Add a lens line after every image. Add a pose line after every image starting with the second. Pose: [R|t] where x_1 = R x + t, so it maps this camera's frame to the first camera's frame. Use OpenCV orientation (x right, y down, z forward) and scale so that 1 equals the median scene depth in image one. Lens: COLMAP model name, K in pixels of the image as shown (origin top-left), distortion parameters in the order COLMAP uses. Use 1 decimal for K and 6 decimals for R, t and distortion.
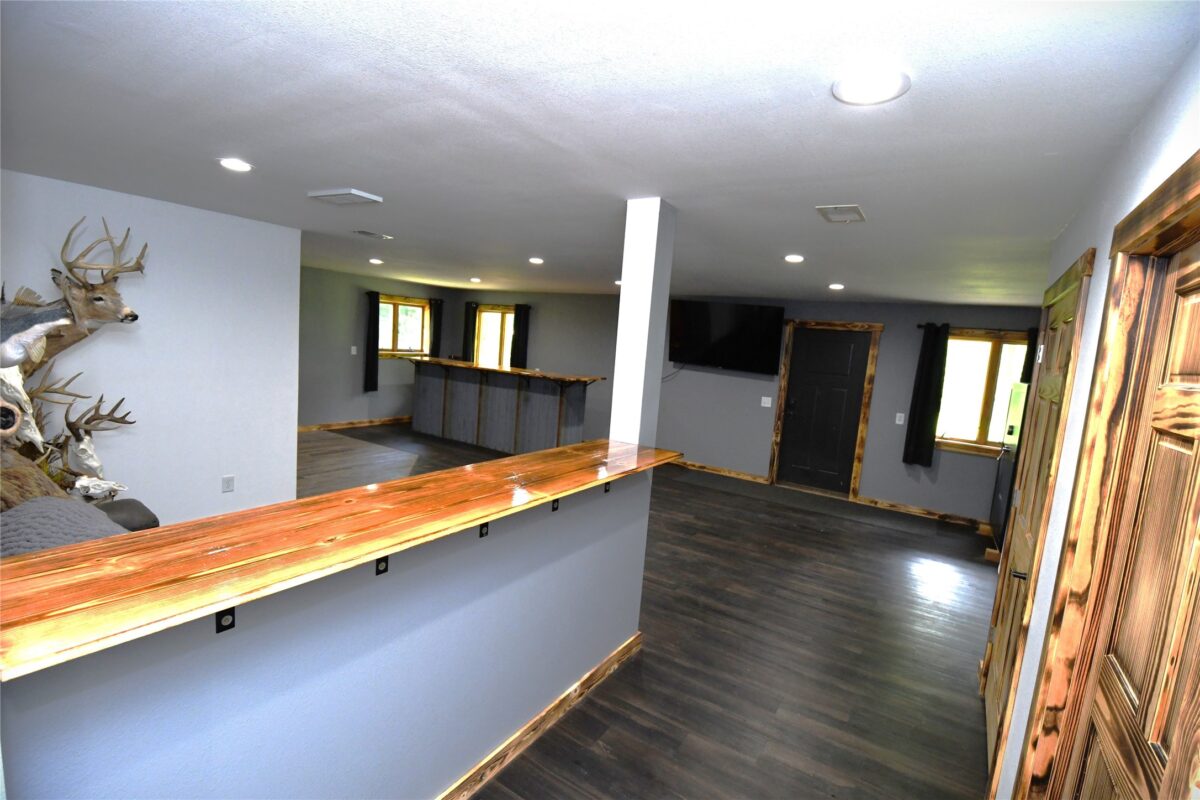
lens RADIAL K [[549.9, 0, 614.2], [0, 549.9, 405.7], [0, 0, 1]] dist [0.013719, -0.024318]
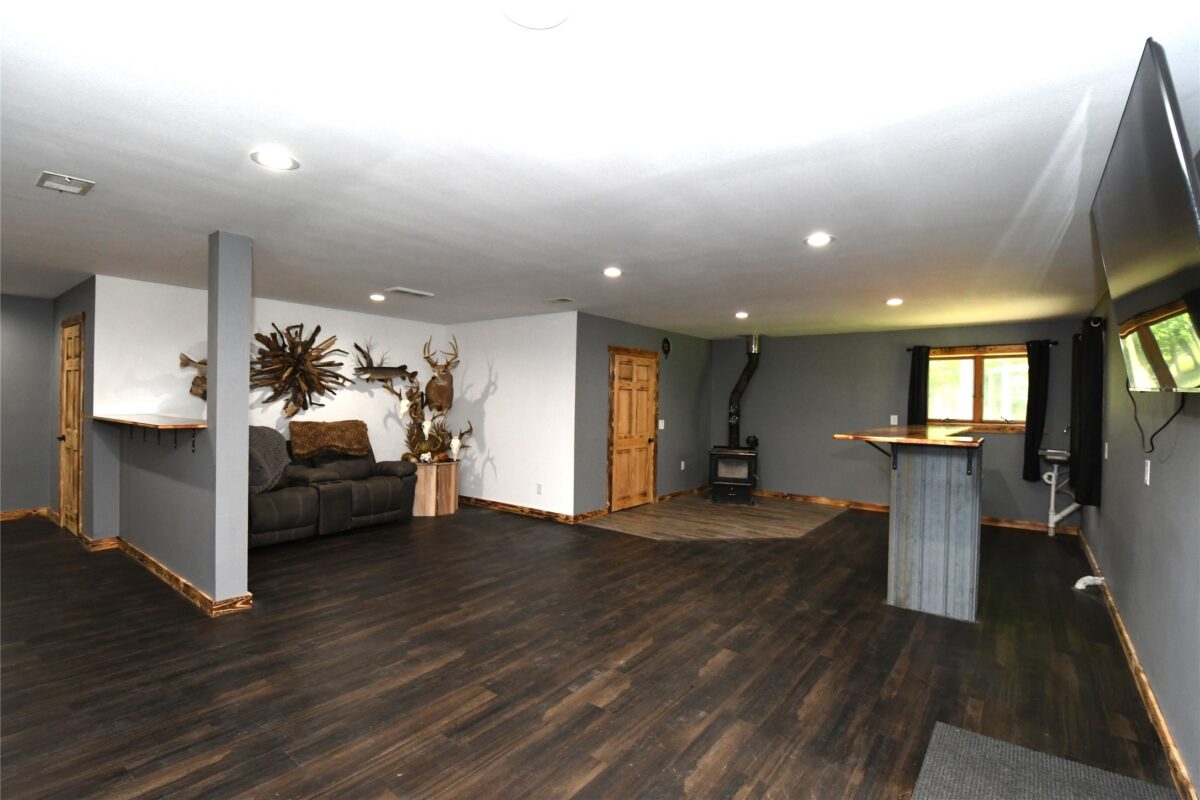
lens RADIAL K [[544.8, 0, 614.0], [0, 544.8, 406.4], [0, 0, 1]] dist [0.014734, -0.023589]
pose [[-0.090707, -0.075294, -0.993027, 0.453619], [-0.142218, 0.987897, -0.061914, -0.010439], [0.985670, 0.135610, -0.100318, 0.767333]]
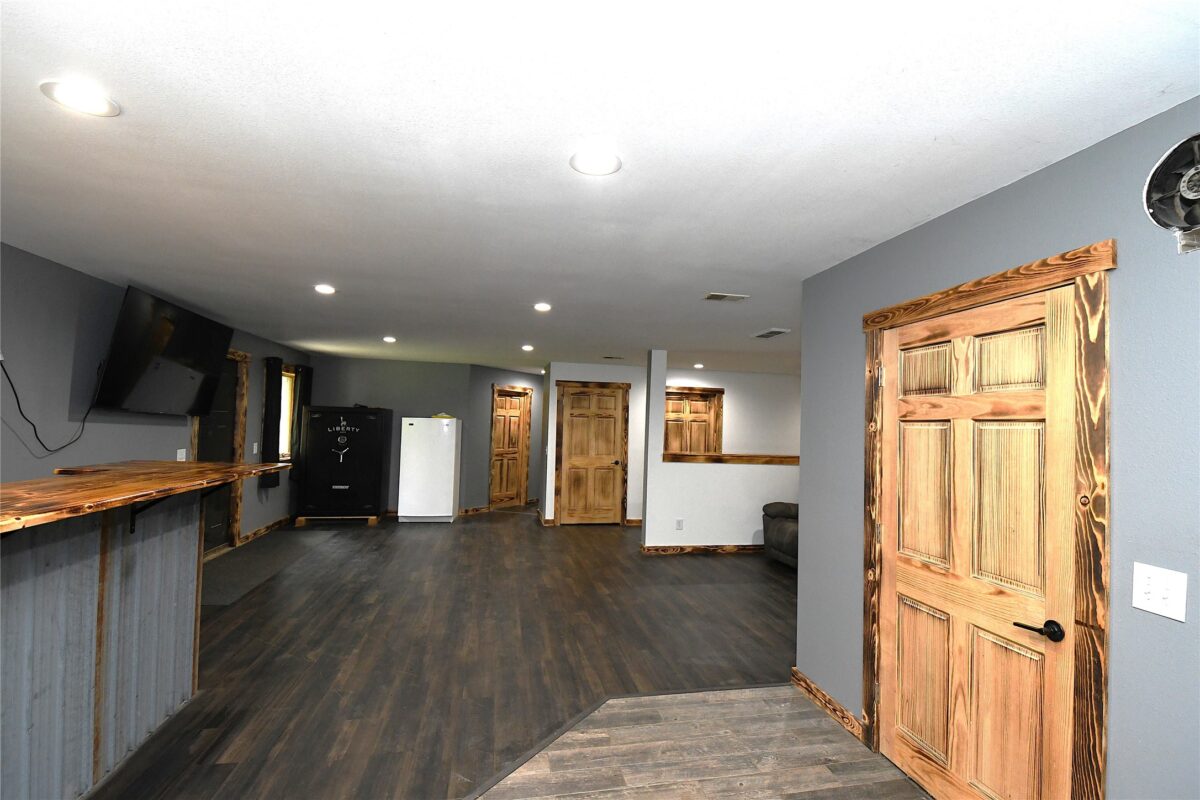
lens RADIAL K [[544.8, 0, 614.0], [0, 544.8, 406.4], [0, 0, 1]] dist [0.014734, -0.023589]
pose [[-0.683364, -0.077968, 0.725902, -0.571530], [-0.005105, 0.994767, 0.102041, -0.138163], [-0.730060, 0.066025, -0.680186, 1.030078]]
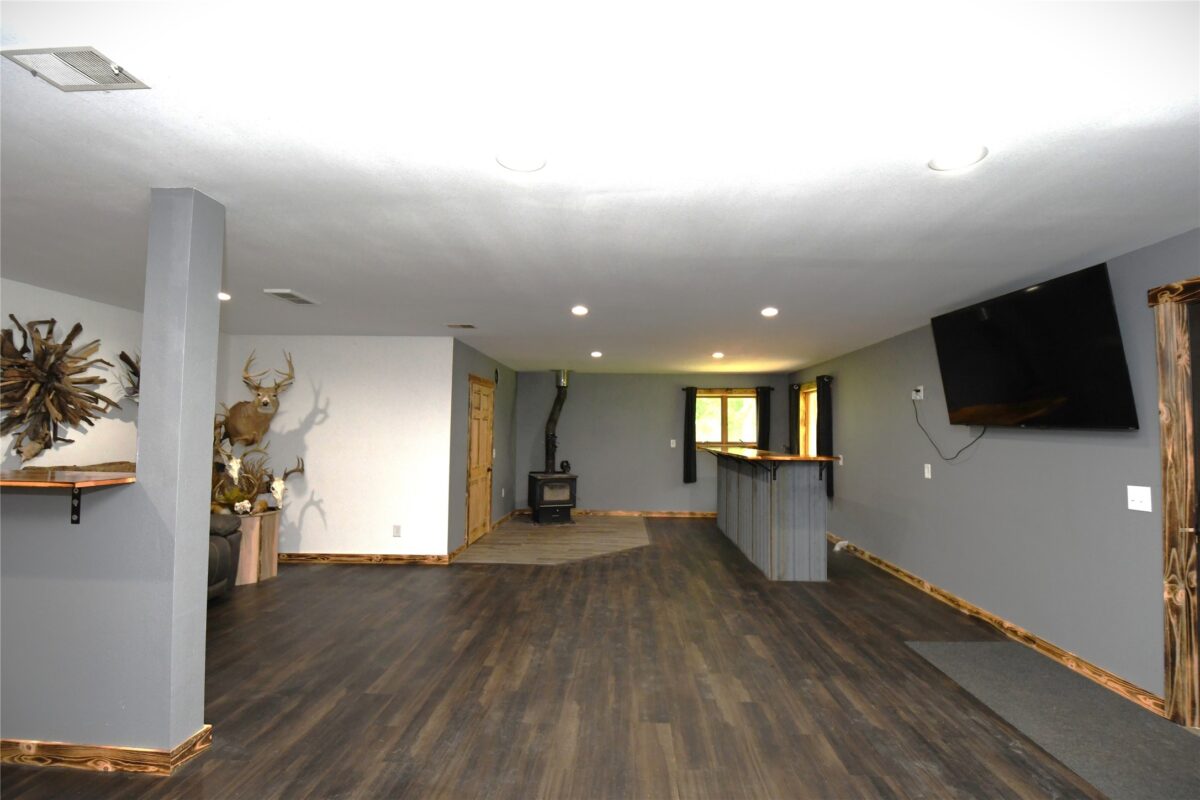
lens RADIAL K [[522.0, 0, 613.4], [0, 522.0, 404.8], [0, 0, 1]] dist [0.012438, -0.017514]
pose [[0.504386, -0.122355, -0.854765, 0.400105], [-0.068779, 0.981071, -0.181021, 0.020363], [0.860735, 0.150094, 0.486423, 0.457571]]
